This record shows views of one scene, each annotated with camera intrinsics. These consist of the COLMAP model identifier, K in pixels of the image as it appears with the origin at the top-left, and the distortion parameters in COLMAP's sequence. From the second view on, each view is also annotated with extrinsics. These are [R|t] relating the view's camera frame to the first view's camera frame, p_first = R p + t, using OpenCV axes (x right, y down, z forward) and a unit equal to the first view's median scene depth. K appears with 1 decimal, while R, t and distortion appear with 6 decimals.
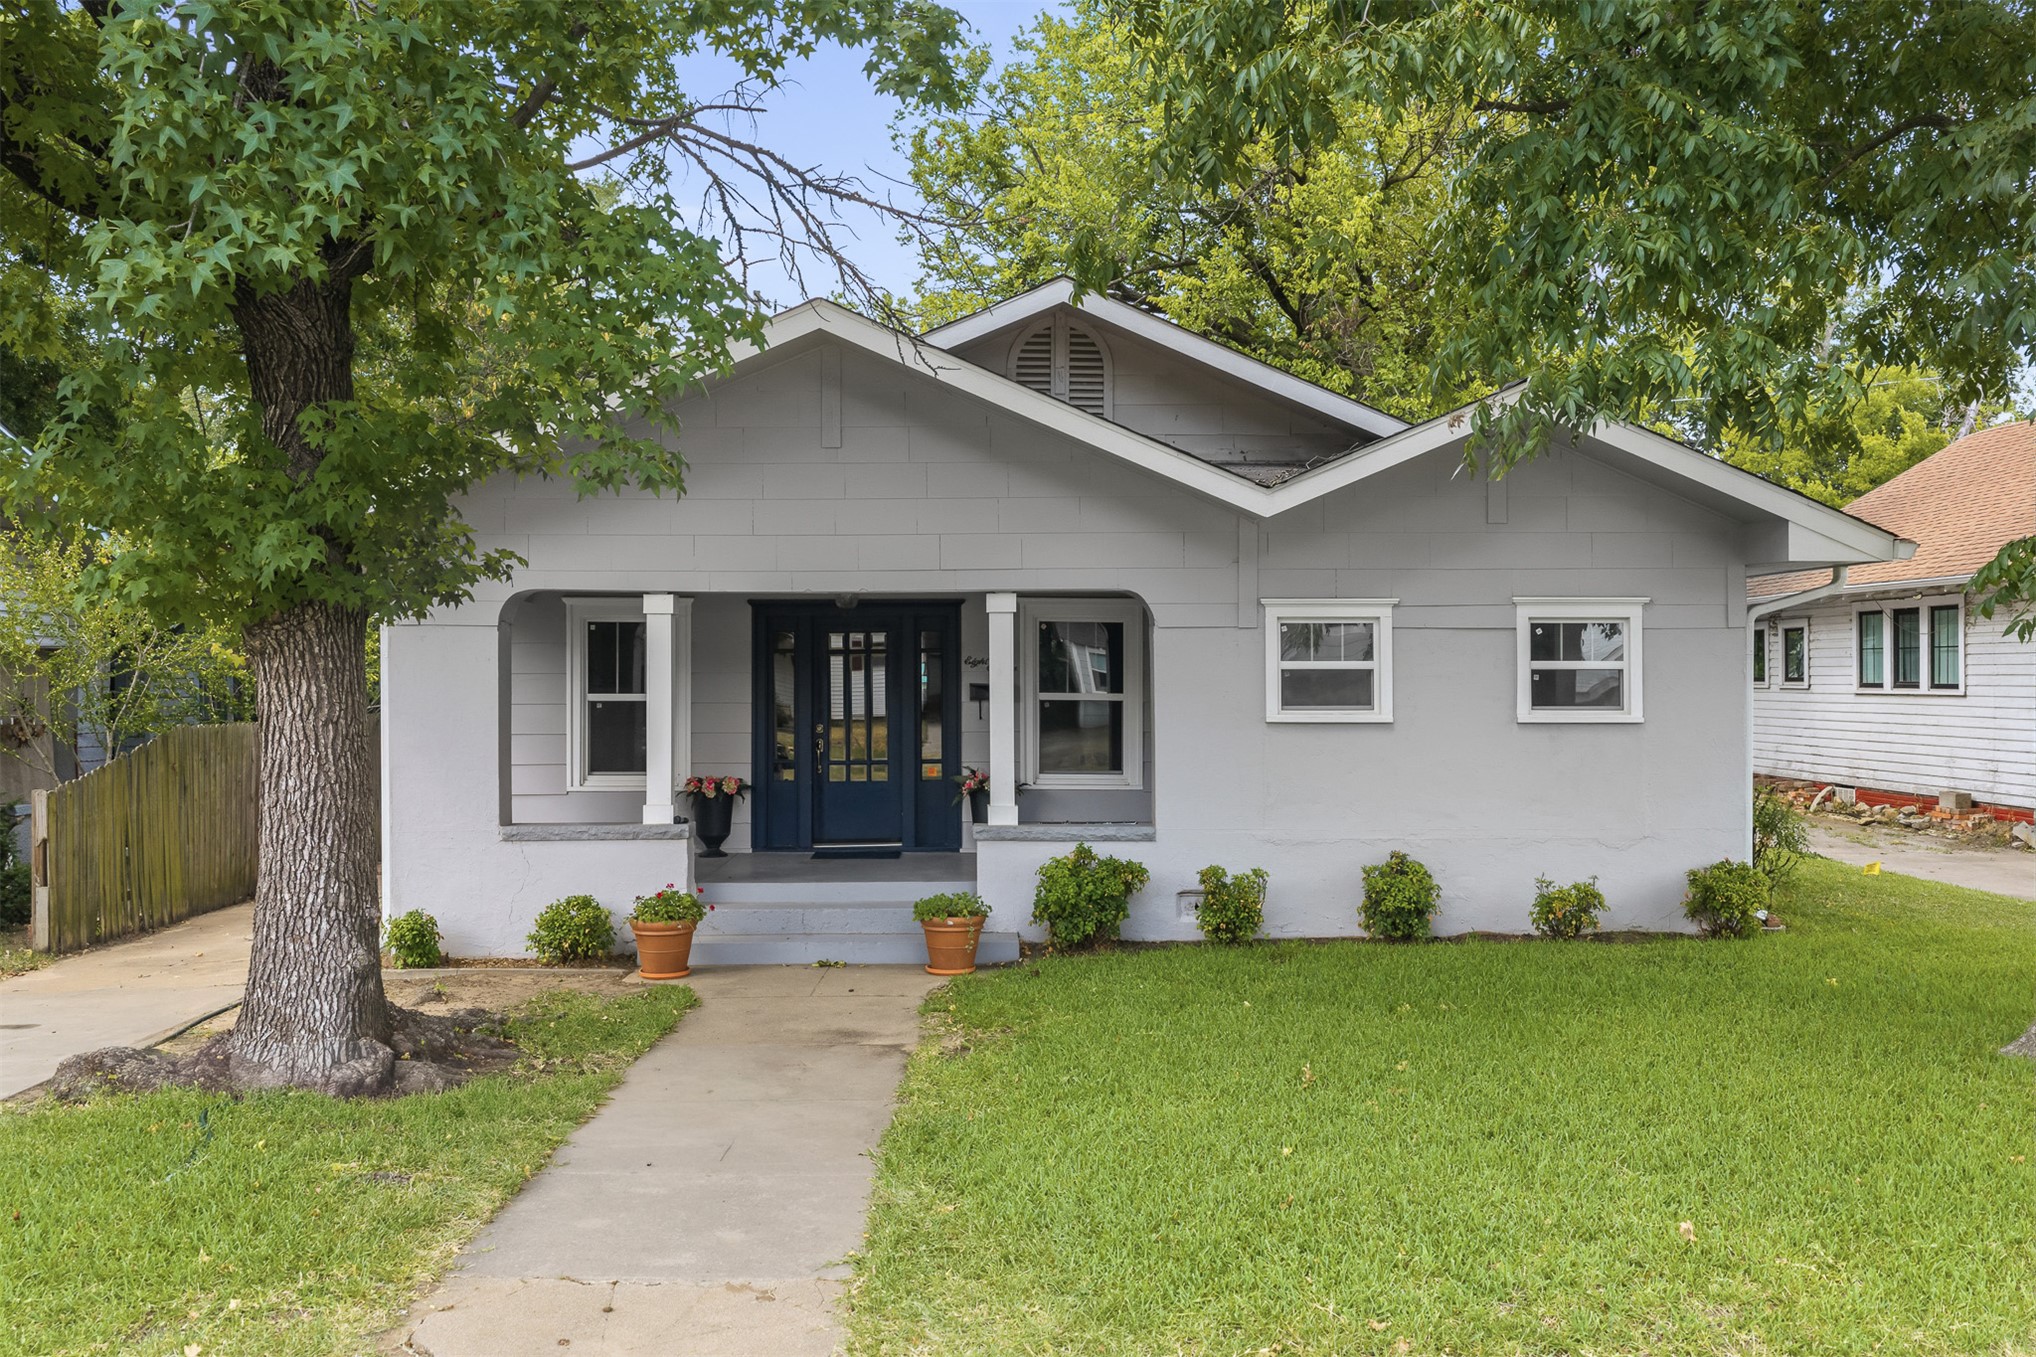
lens RADIAL K [[1674.5, 0, 1013.9], [0, 1674.5, 676.3], [0, 0, 1]] dist [0.015593, -0.017553]
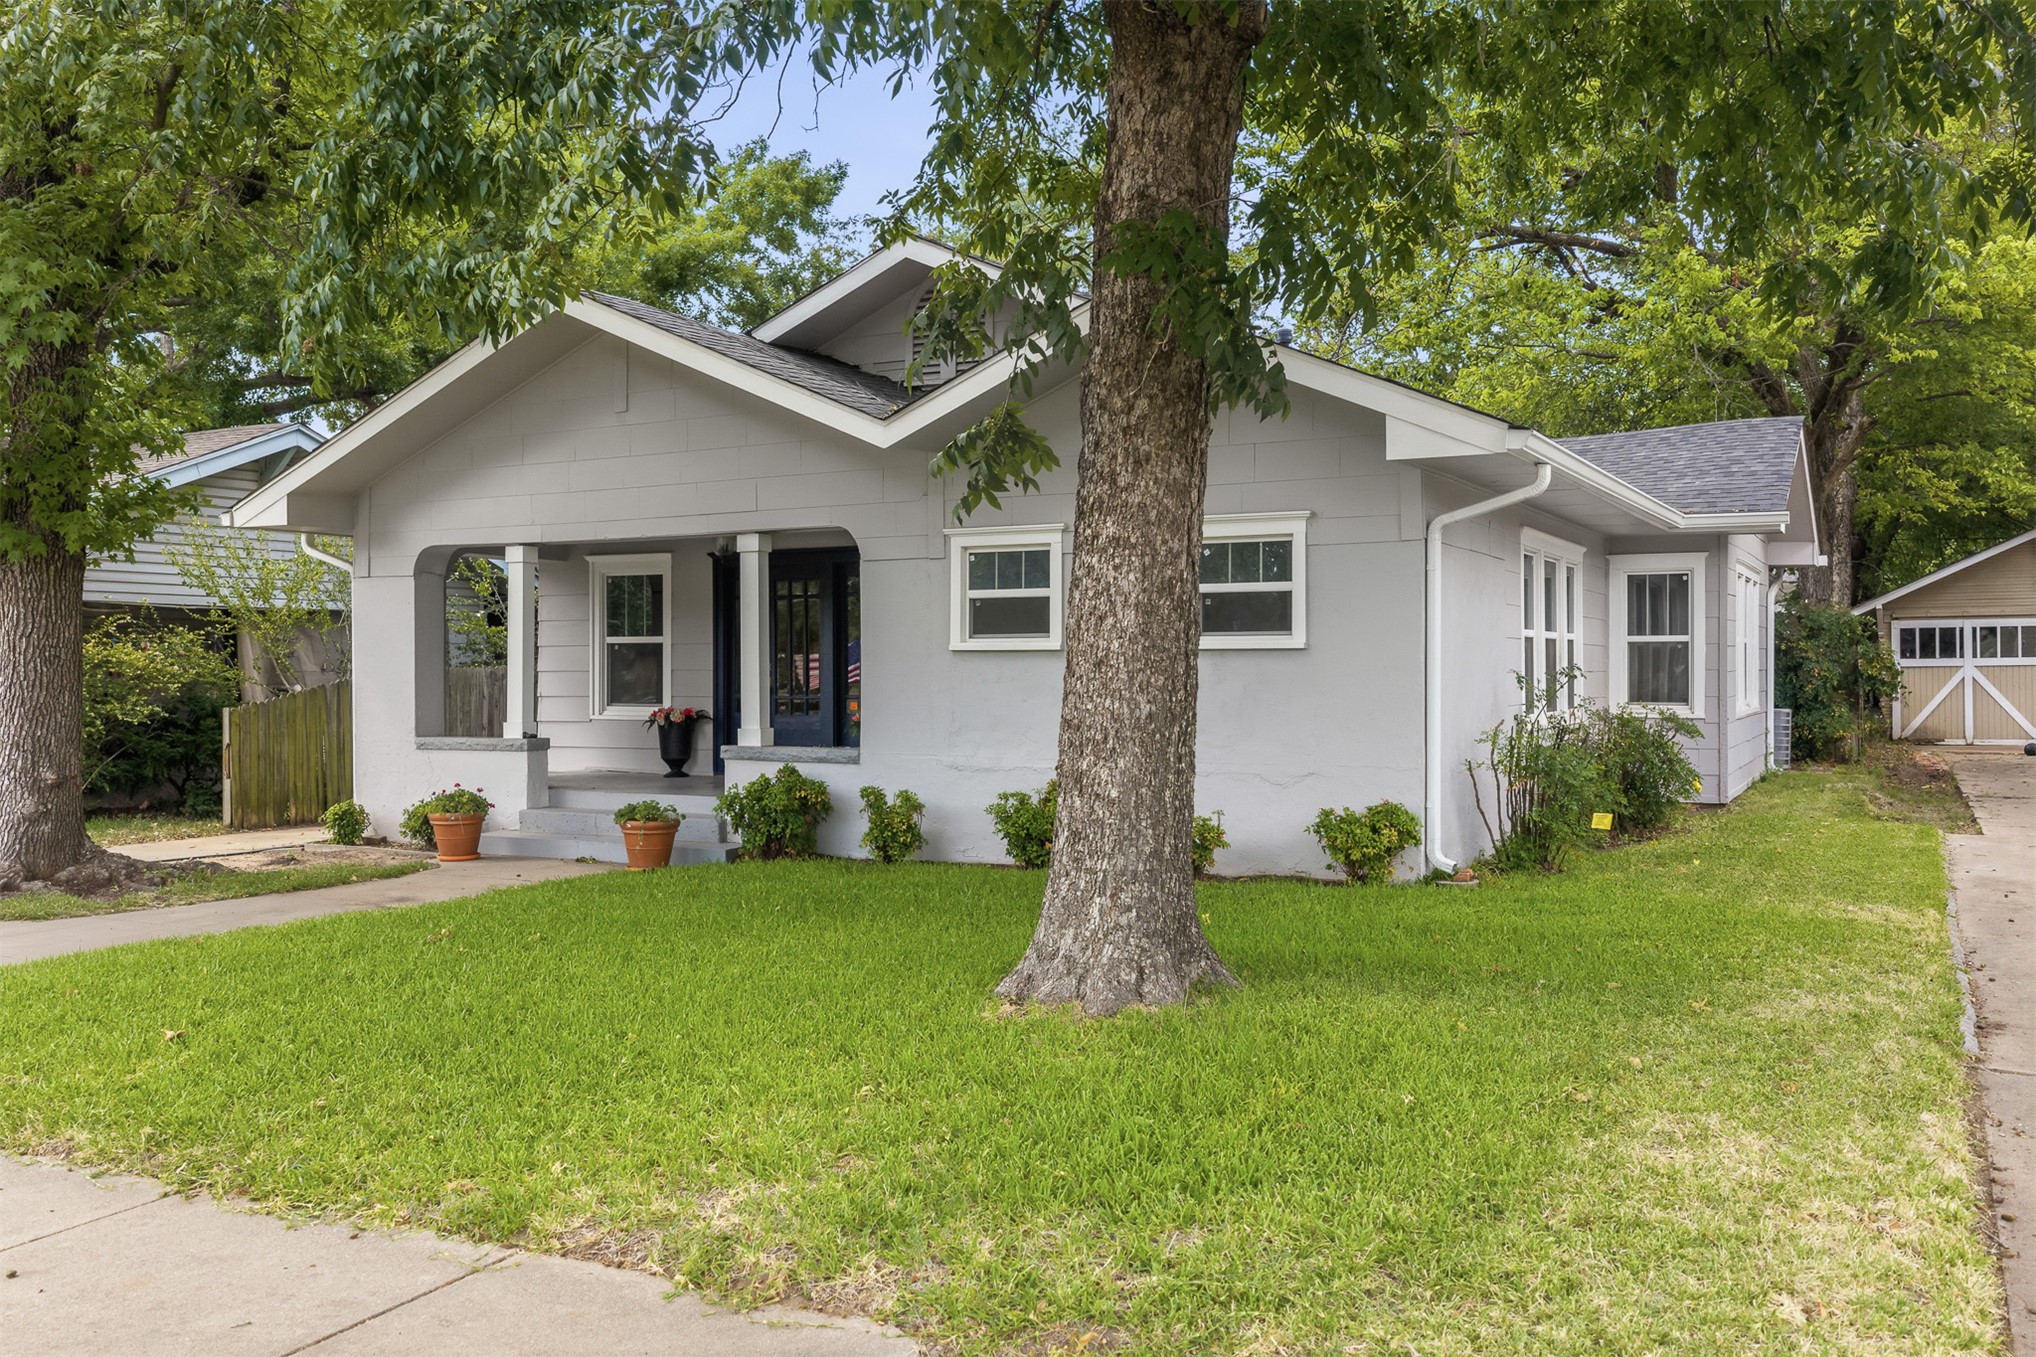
lens RADIAL K [[1674.5, 0, 1018.6], [0, 1674.5, 678.3], [0, 0, 1]] dist [0.015593, -0.017553]
pose [[0.874924, 0.002401, -0.484253, 0.680362], [0.001823, 0.999964, 0.008252, 0.035943], [0.484256, -0.008102, 0.874889, 0.125645]]
